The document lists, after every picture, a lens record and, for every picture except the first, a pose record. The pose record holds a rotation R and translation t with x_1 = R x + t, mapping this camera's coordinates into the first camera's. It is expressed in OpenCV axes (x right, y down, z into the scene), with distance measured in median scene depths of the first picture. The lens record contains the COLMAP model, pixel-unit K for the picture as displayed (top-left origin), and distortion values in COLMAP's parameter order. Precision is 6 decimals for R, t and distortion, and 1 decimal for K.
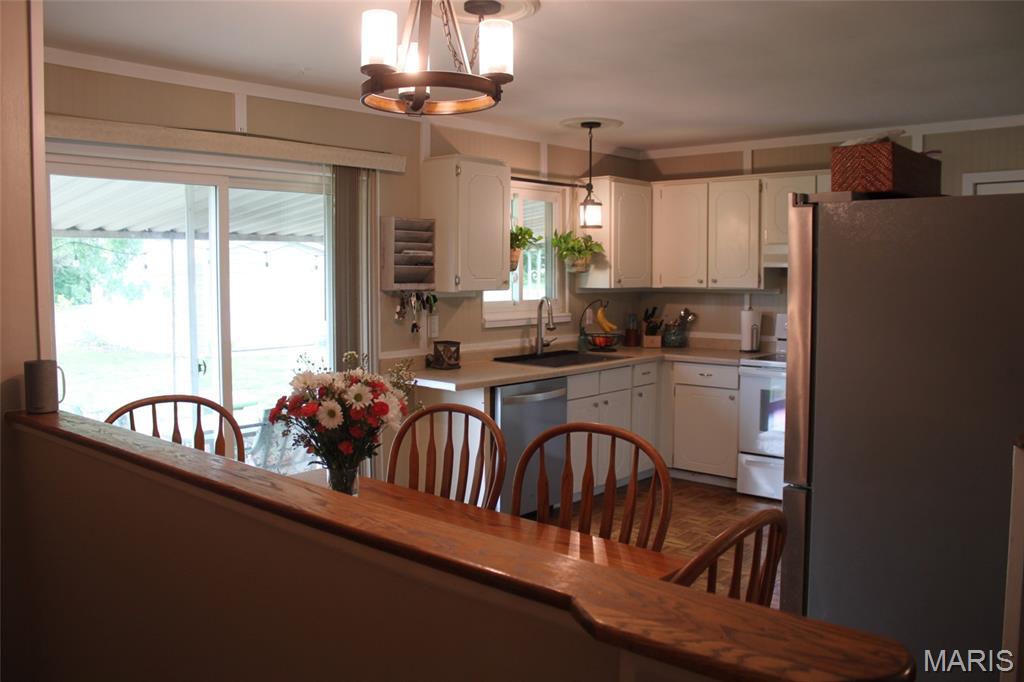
lens RADIAL K [[893.2, 0, 512.0], [0, 893.2, 341.0], [0, 0, 1]] dist [-0.144453, 0.131586]
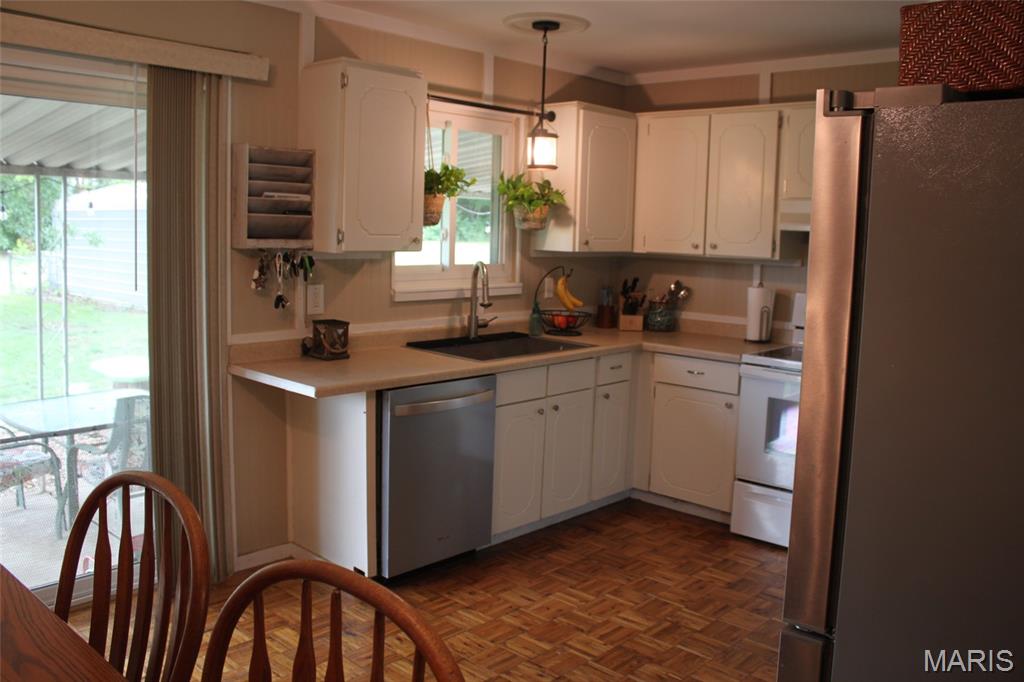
lens RADIAL K [[893.2, 0, 512.0], [0, 893.2, 341.0], [0, 0, 1]] dist [-0.144453, 0.131586]
pose [[0.999216, 0.031619, -0.023841, 0.083215], [-0.030388, 0.998271, 0.050319, -0.021658], [0.025391, -0.049555, 0.998449, 0.259718]]
